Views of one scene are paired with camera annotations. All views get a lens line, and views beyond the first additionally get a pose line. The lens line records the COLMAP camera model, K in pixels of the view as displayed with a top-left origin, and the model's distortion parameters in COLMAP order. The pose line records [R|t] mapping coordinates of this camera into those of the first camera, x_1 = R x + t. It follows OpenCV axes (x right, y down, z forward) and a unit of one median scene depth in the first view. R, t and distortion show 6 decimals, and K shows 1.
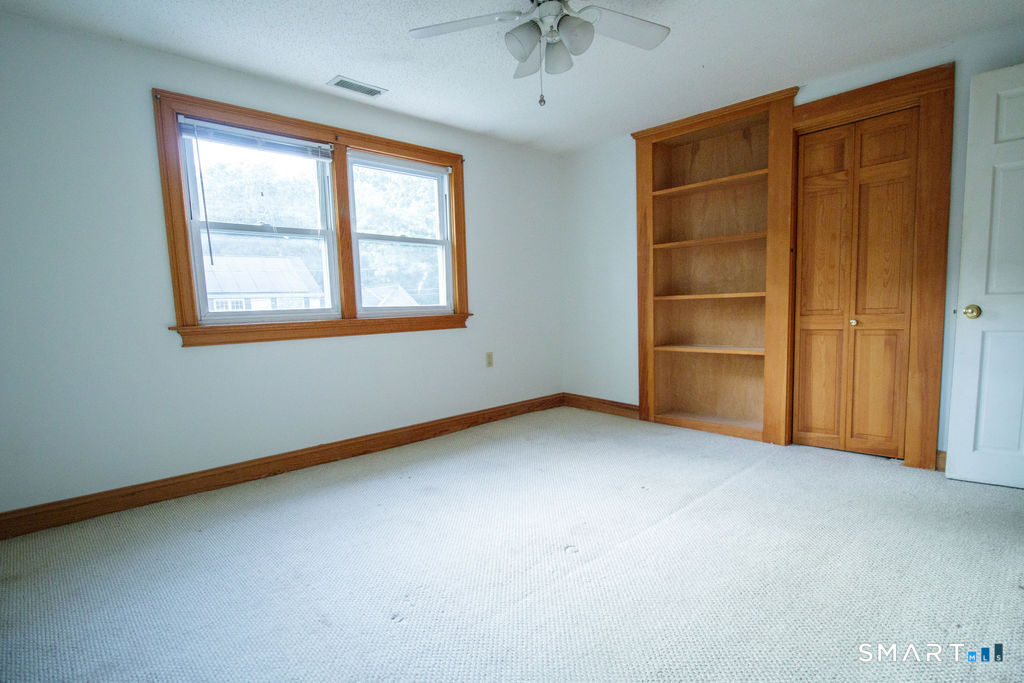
lens RADIAL K [[526.0, 0, 513.1], [0, 526.0, 362.1], [0, 0, 1]] dist [-0.000121, -0.014827]
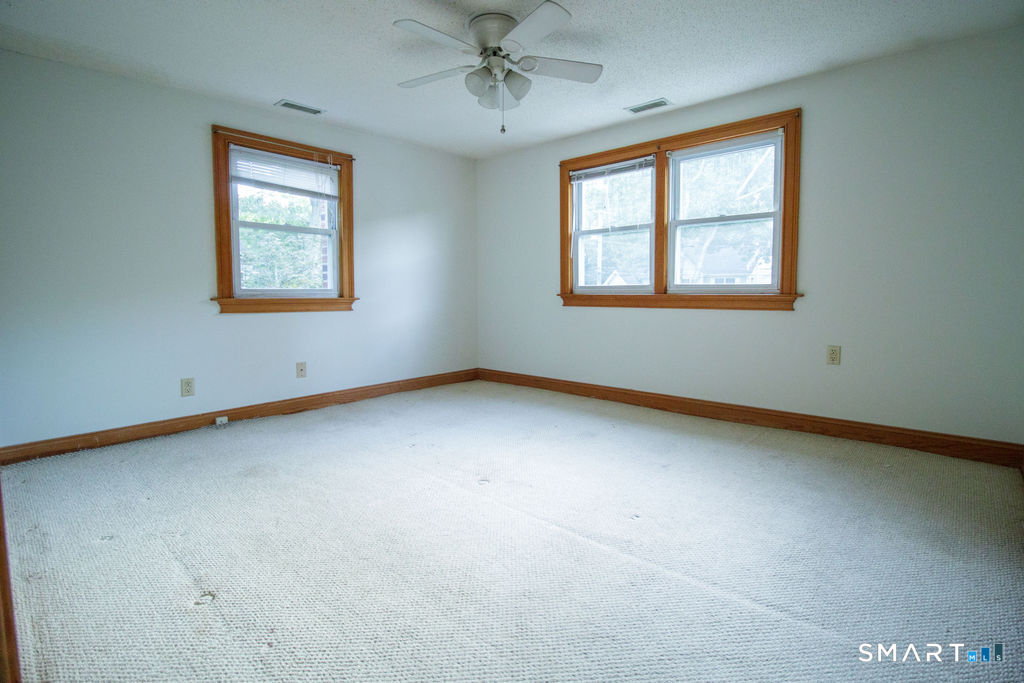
lens RADIAL K [[495.2, 0, 525.7], [0, 495.2, 314.0], [0, 0, 1]] dist [-0.001827, -0.012397]
pose [[0.062367, 0.080358, -0.994813, 0.806745], [-0.104166, 0.991834, 0.073587, -0.089026], [0.992603, 0.099036, 0.070228, 0.627160]]
